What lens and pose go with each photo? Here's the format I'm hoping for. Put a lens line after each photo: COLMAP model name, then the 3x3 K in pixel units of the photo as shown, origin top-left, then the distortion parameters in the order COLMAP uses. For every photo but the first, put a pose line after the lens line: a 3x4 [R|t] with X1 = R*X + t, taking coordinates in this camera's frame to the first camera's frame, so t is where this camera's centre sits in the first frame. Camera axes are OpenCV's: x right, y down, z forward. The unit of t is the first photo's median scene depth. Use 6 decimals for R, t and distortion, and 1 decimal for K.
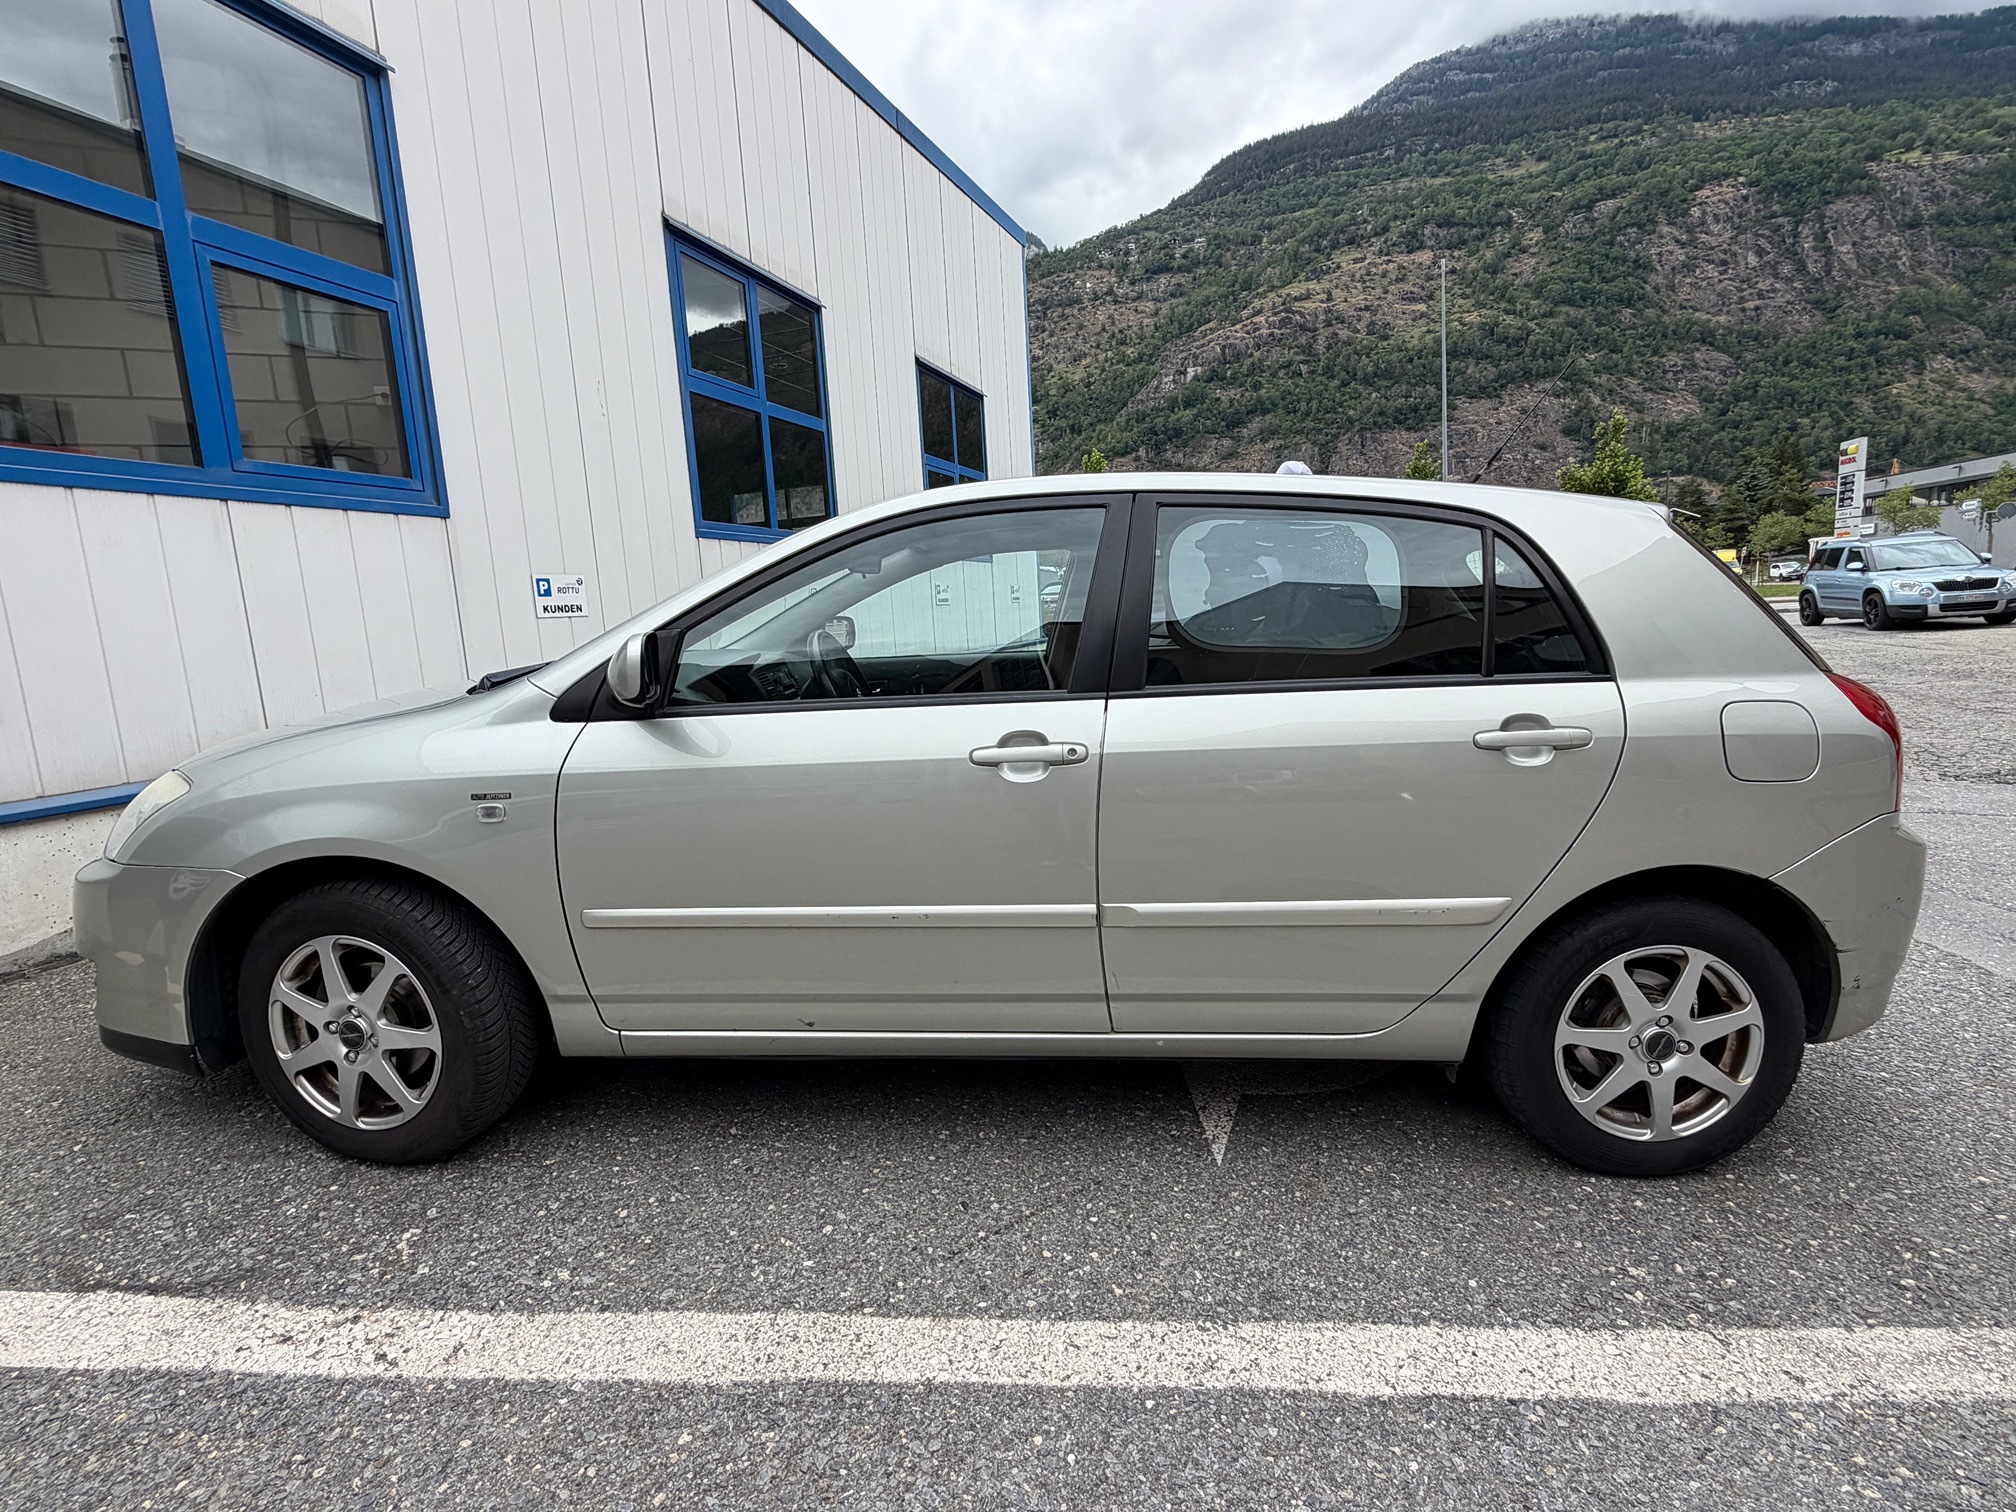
lens RADIAL K [[965.6, 0, 994.2], [0, 965.6, 766.1], [0, 0, 1]] dist [0.000407, -0.000043]
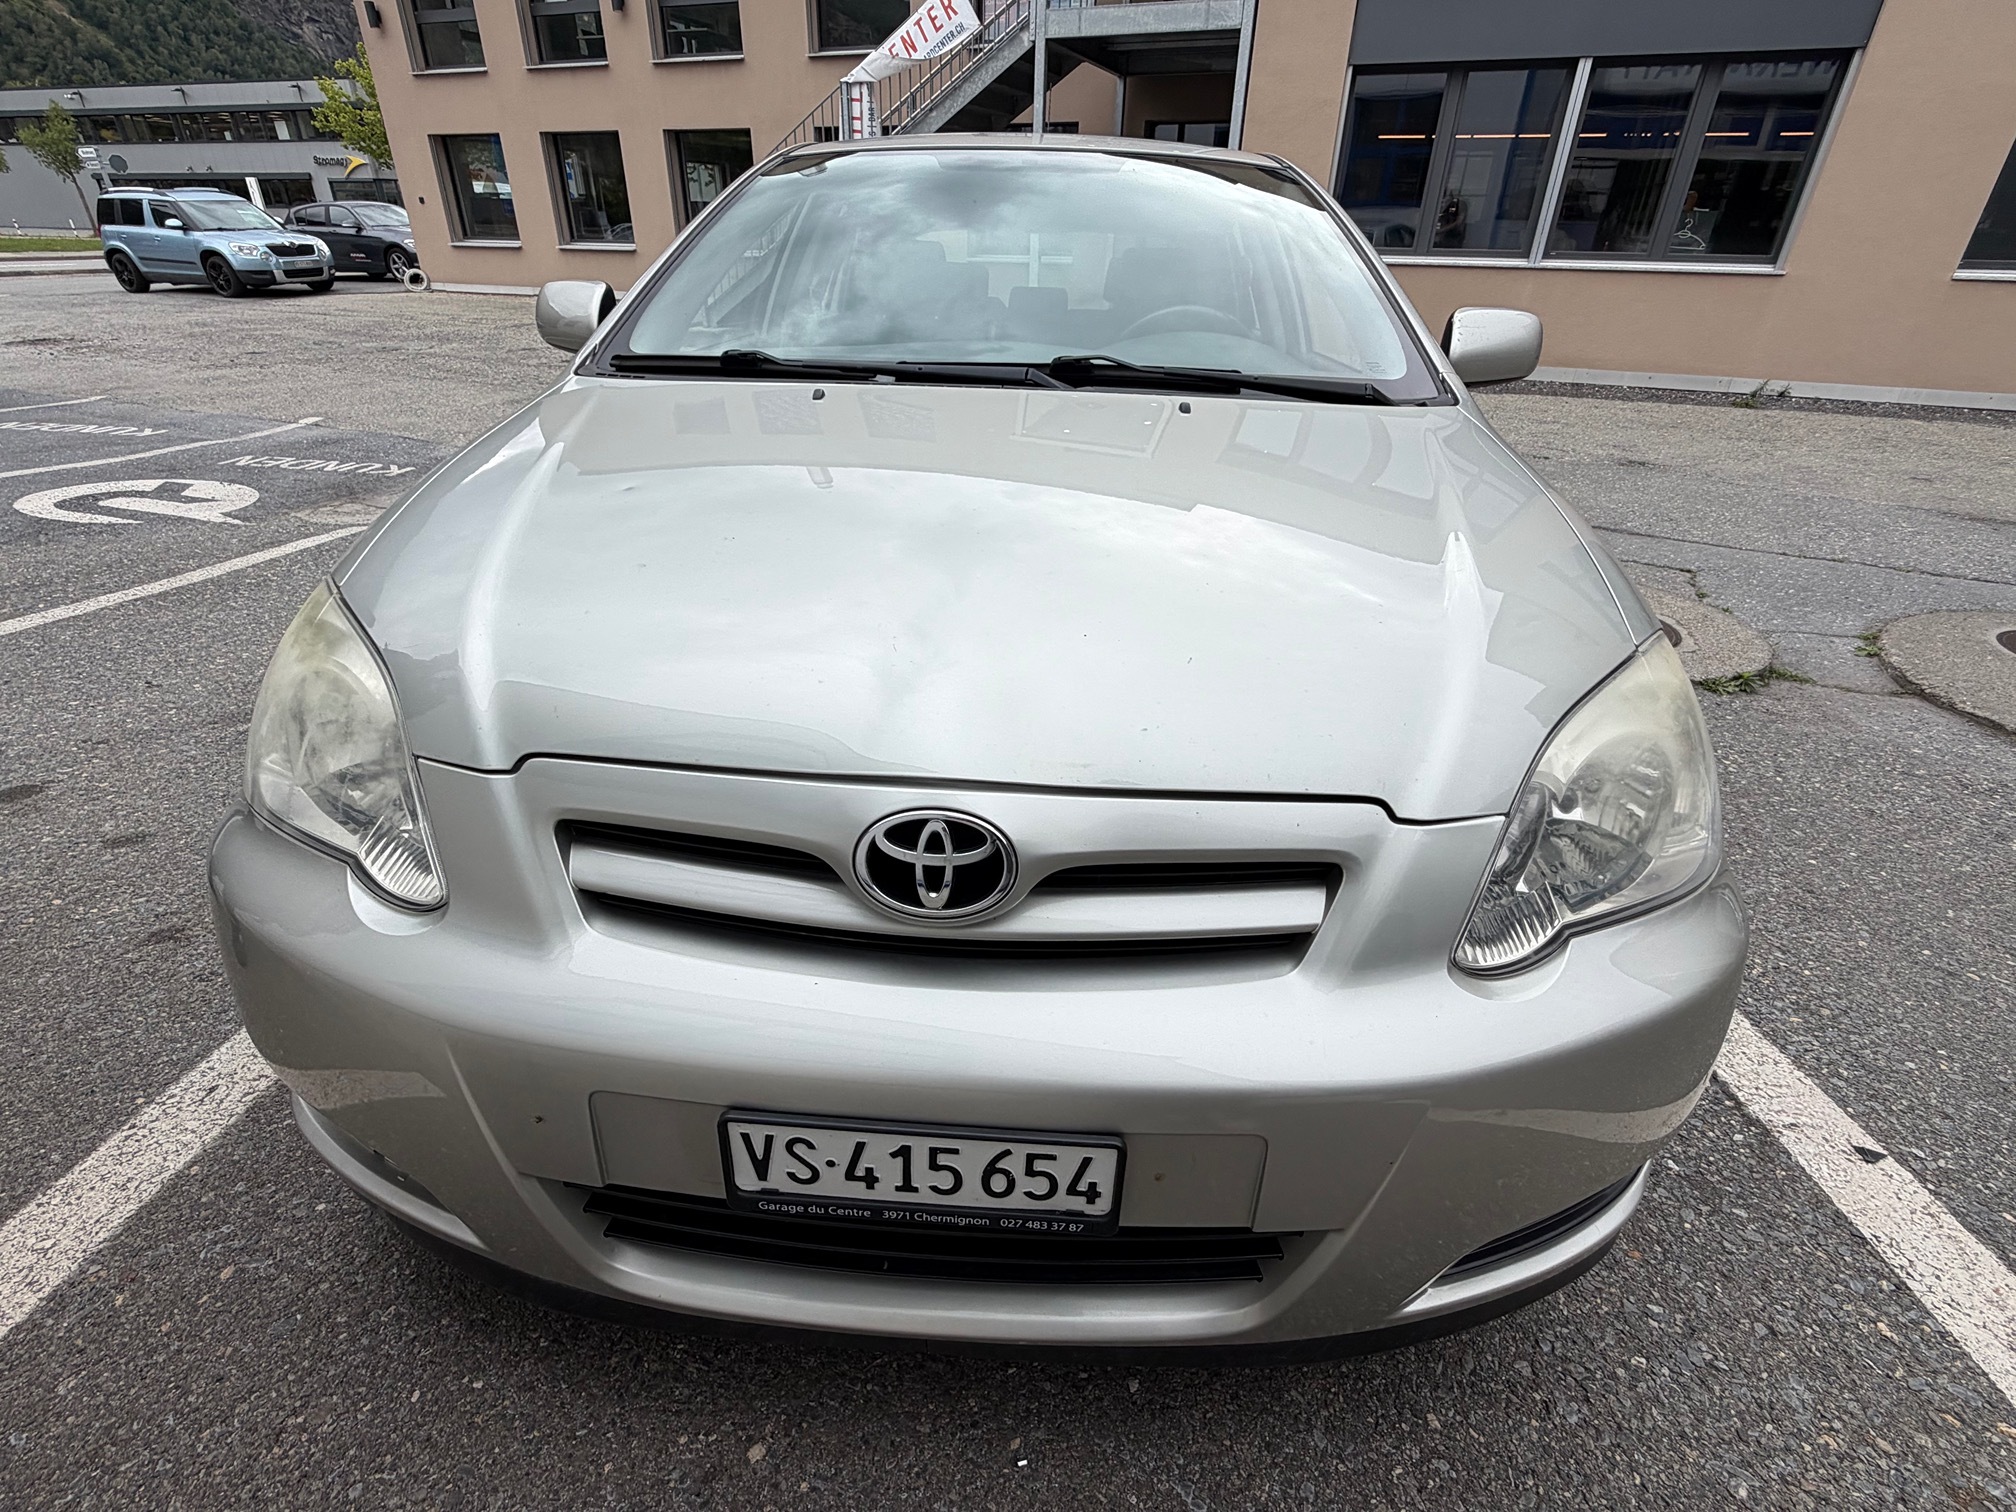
lens RADIAL K [[965.6, 0, 1010.9], [0, 965.6, 765.2], [0, 0, 1]] dist [0.000407, -0.000043]
pose [[0.014823, -0.441756, 0.897013, -0.172677], [0.145811, 0.888476, 0.435142, -0.025628], [-0.989201, 0.124344, 0.077583, 0.169898]]
